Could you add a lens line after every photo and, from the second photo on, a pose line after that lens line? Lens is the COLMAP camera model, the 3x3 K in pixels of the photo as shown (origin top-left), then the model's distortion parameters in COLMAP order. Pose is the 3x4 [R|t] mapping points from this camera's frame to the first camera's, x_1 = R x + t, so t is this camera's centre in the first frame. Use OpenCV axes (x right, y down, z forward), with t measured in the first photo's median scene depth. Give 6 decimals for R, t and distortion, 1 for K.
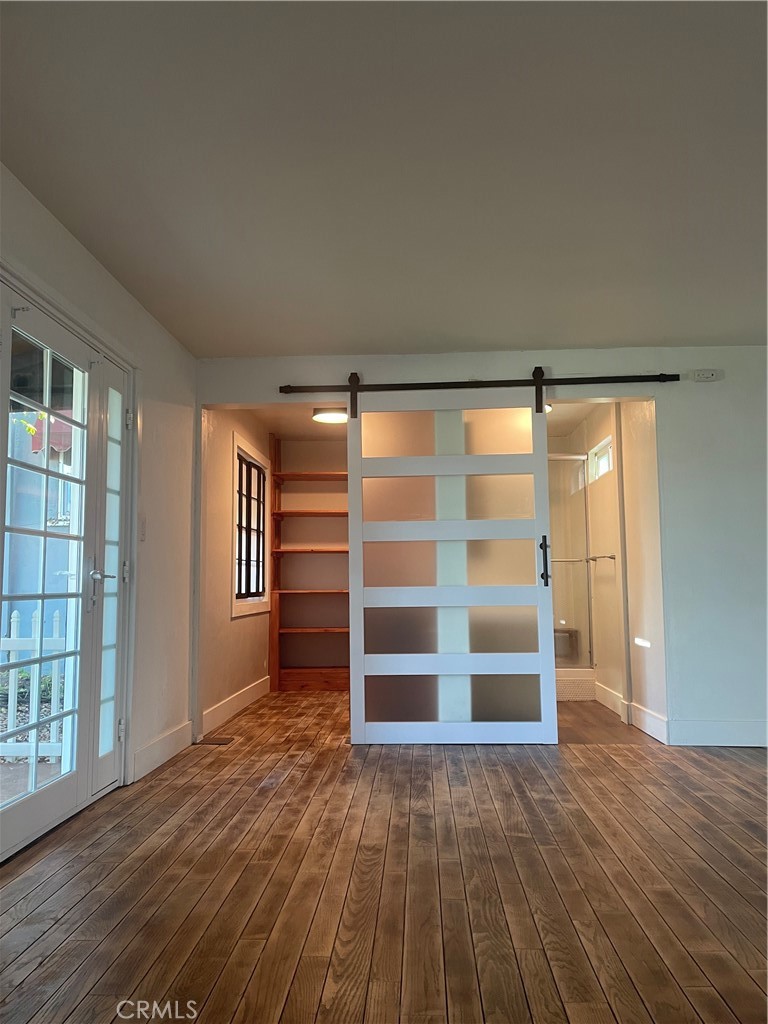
lens RADIAL K [[771.0, 0, 384.0], [0, 771.0, 512.0], [0, 0, 1]] dist [0.027310, -0.001672]
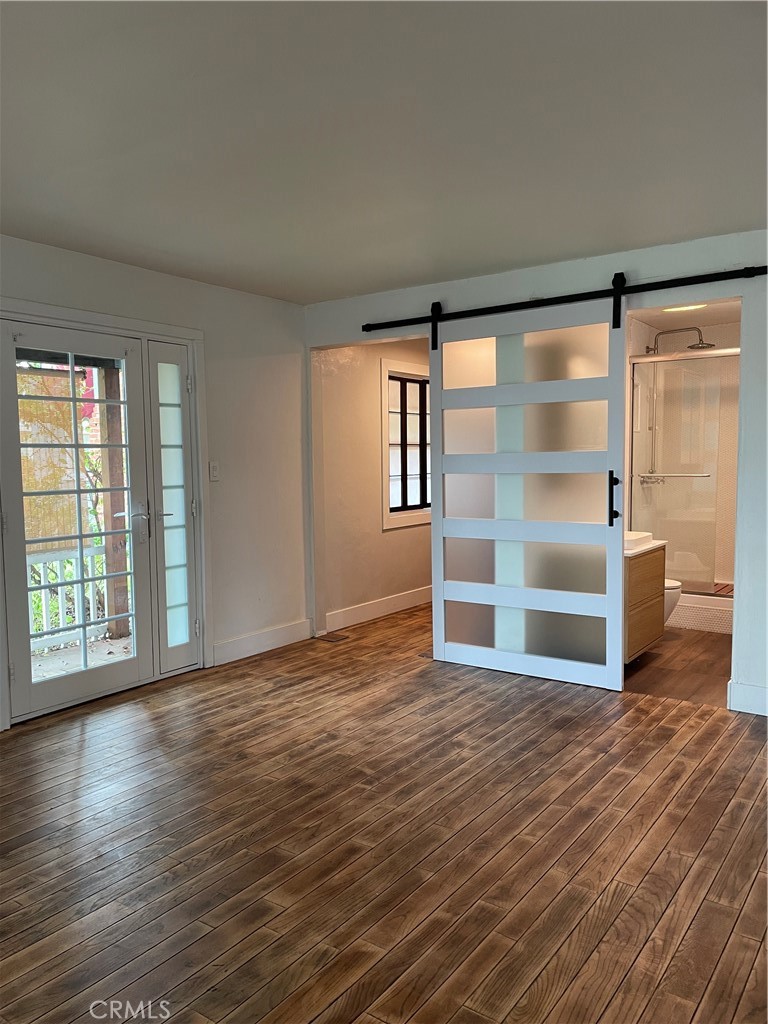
lens RADIAL K [[772.7, 0, 384.4], [0, 772.7, 525.7], [0, 0, 1]] dist [0.070260, 0.000698]
pose [[0.841316, 0.051091, -0.538124, 0.496741], [0.052859, 0.982976, 0.175968, -0.082447], [0.537953, -0.176489, 0.824293, 0.091064]]
